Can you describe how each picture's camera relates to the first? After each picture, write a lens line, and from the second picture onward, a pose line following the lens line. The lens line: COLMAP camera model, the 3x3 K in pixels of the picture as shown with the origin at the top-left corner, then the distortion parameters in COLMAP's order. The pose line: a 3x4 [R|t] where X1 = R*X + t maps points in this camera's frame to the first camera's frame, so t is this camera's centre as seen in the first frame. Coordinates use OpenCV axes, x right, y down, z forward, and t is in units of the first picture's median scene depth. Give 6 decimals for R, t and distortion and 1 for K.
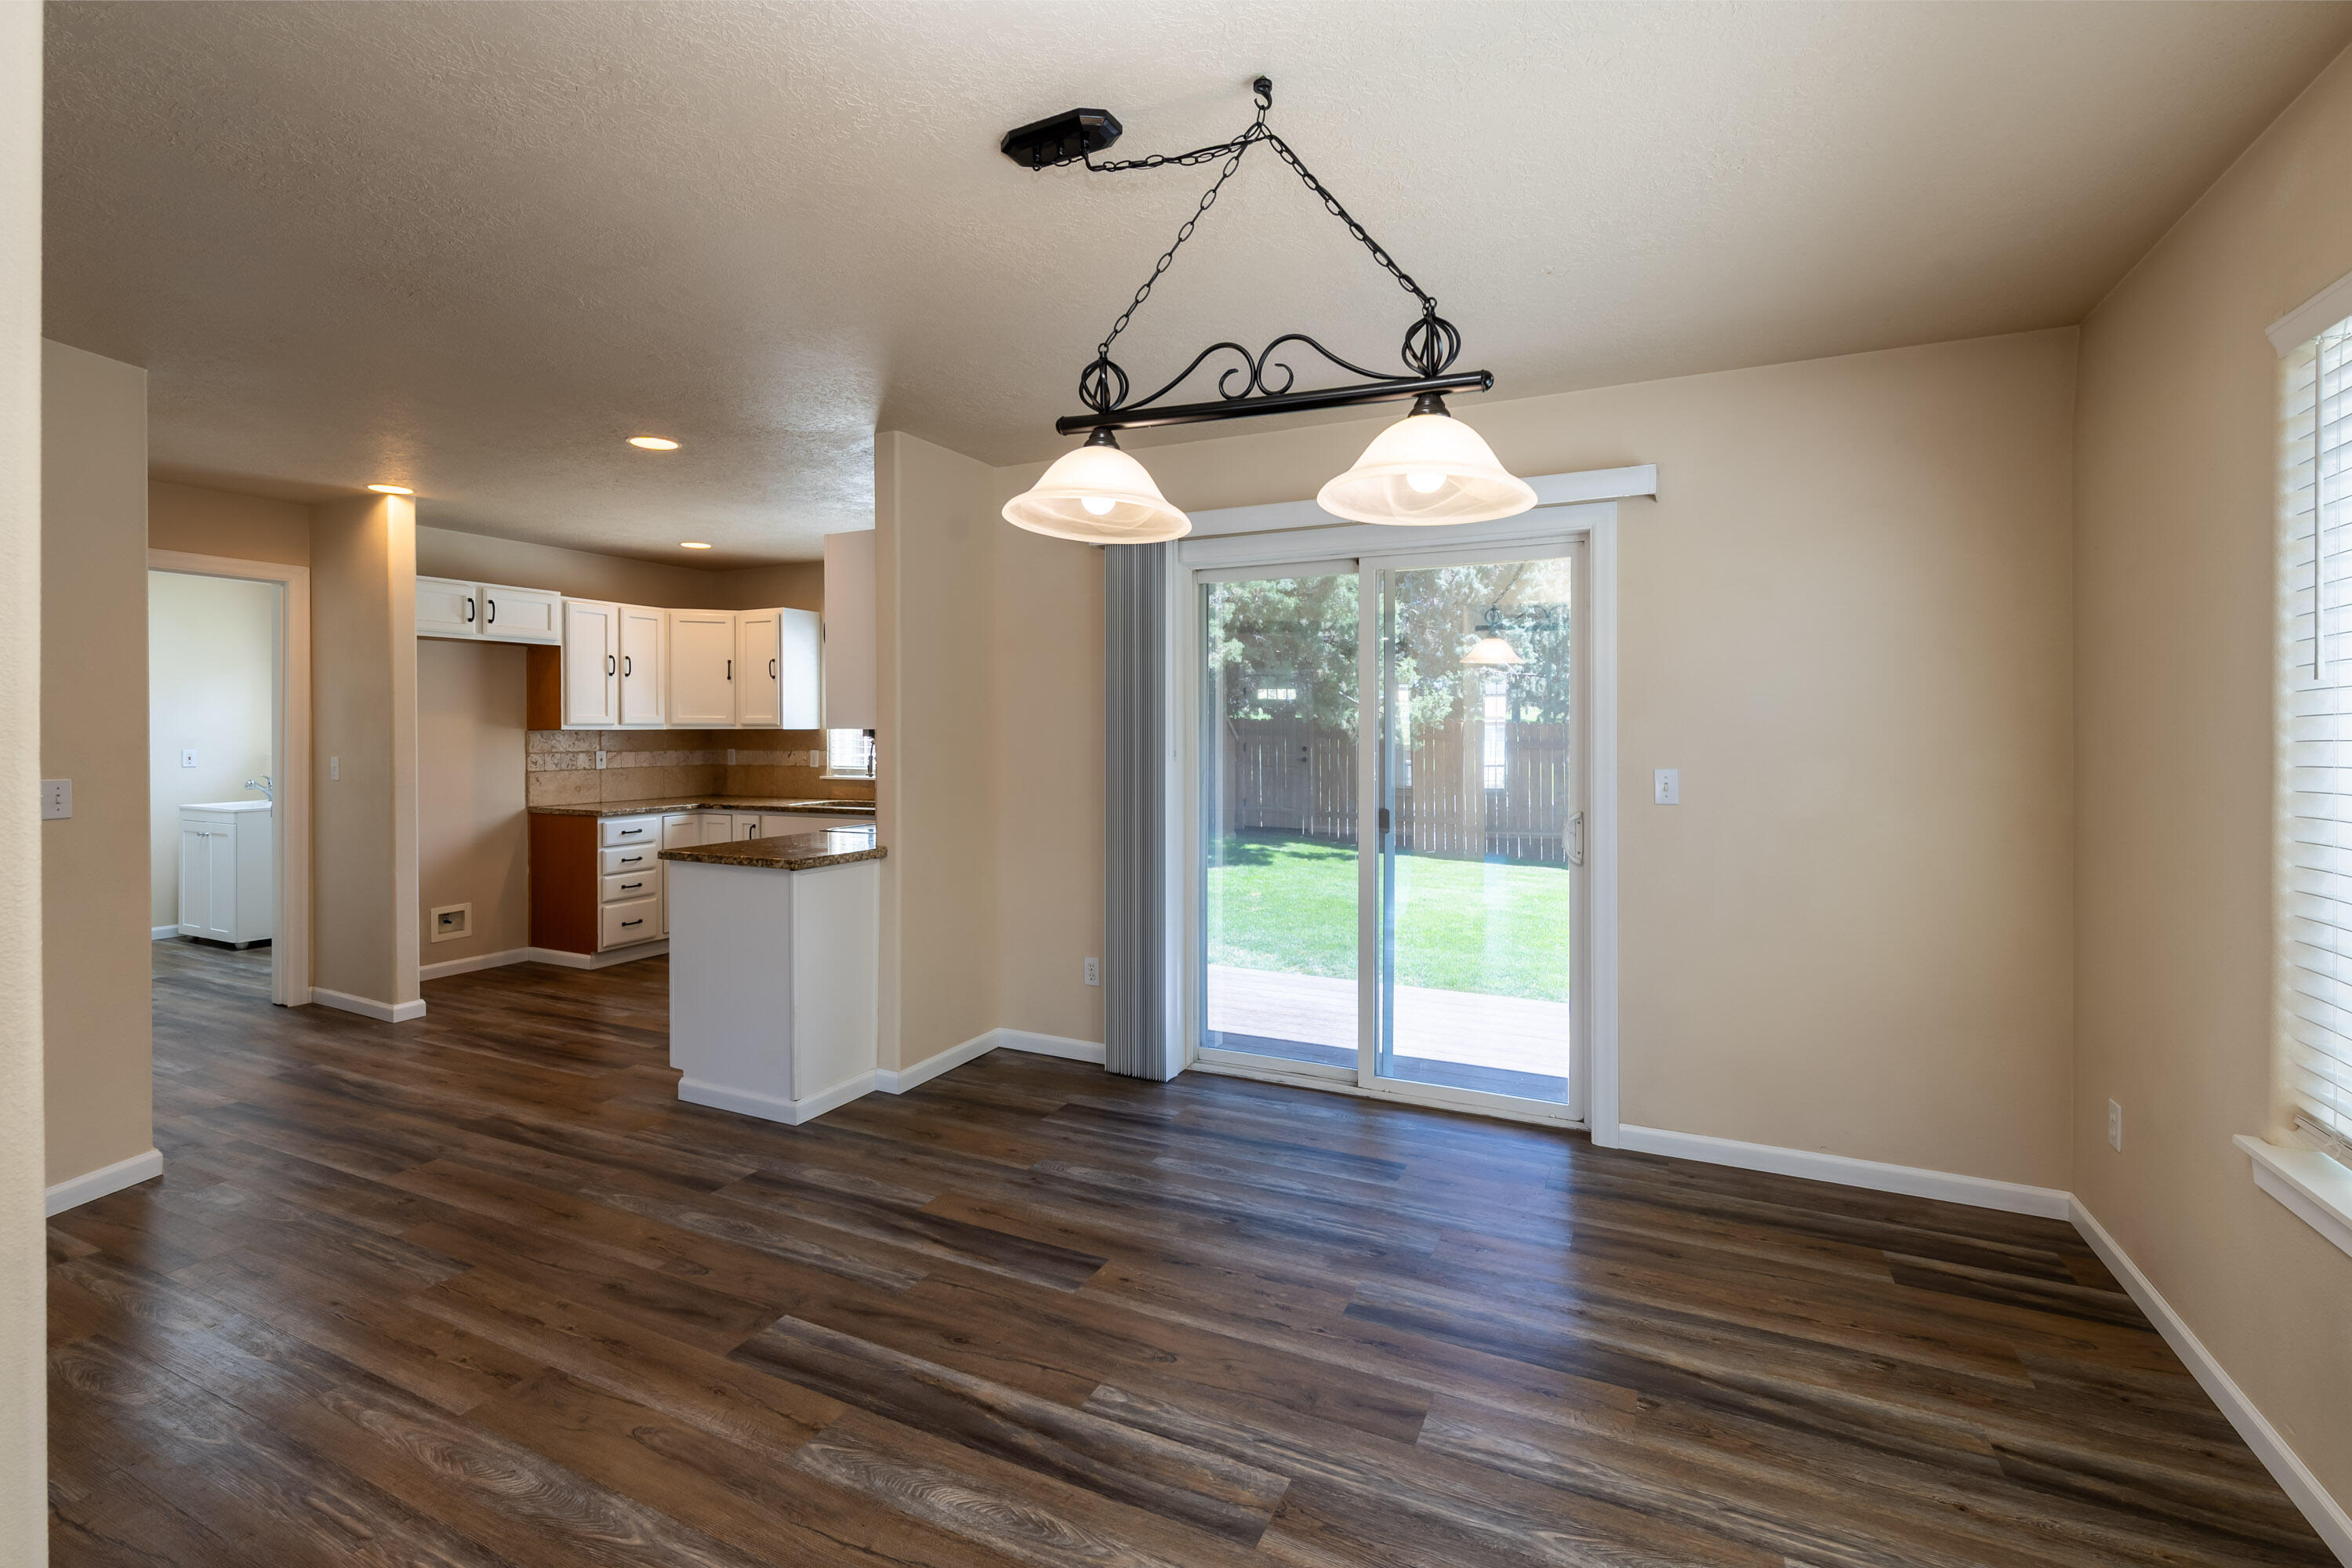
lens RADIAL K [[1052.3, 0, 1177.6], [0, 1052.3, 725.0], [0, 0, 1]] dist [-0.003390, -0.000657]
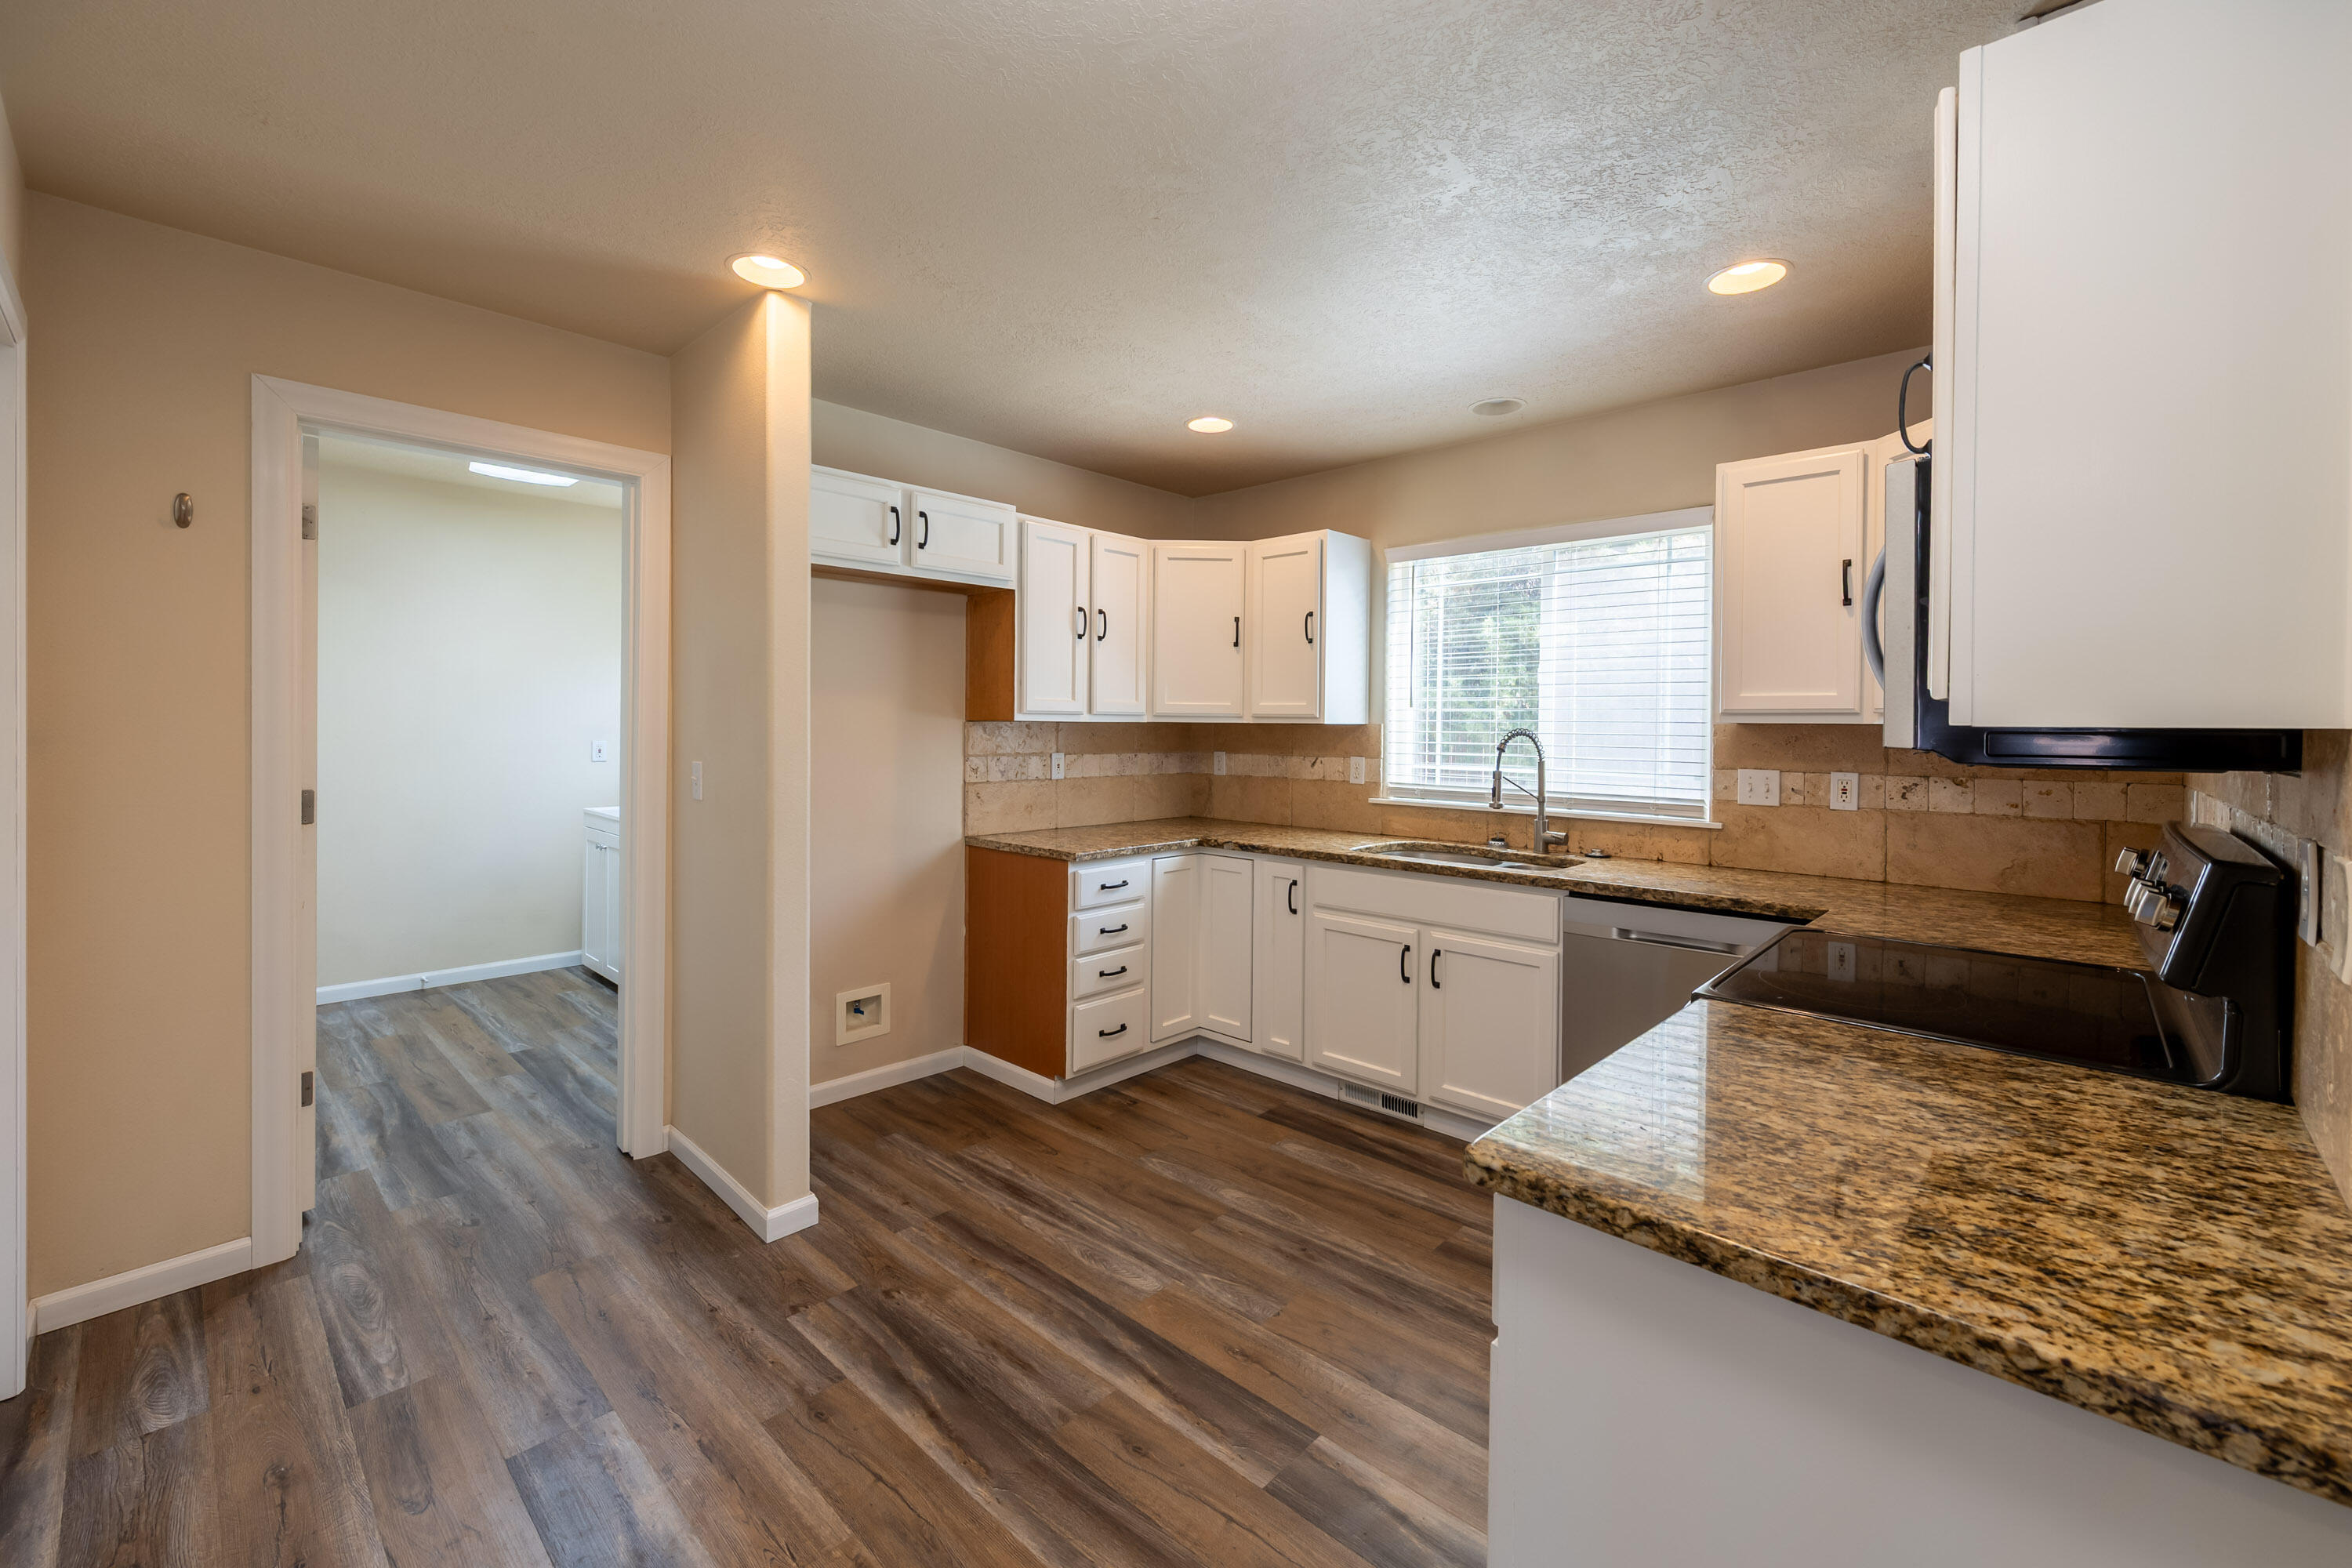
lens RADIAL K [[968.6, 0, 1171.7], [0, 968.6, 721.4], [0, 0, 1]] dist [0.003244, -0.000227]
pose [[0.951874, 0.008645, -0.306369, -0.306505], [-0.009498, 0.999954, -0.001293, 0.004777], [0.306344, 0.004141, 0.951912, 0.455432]]
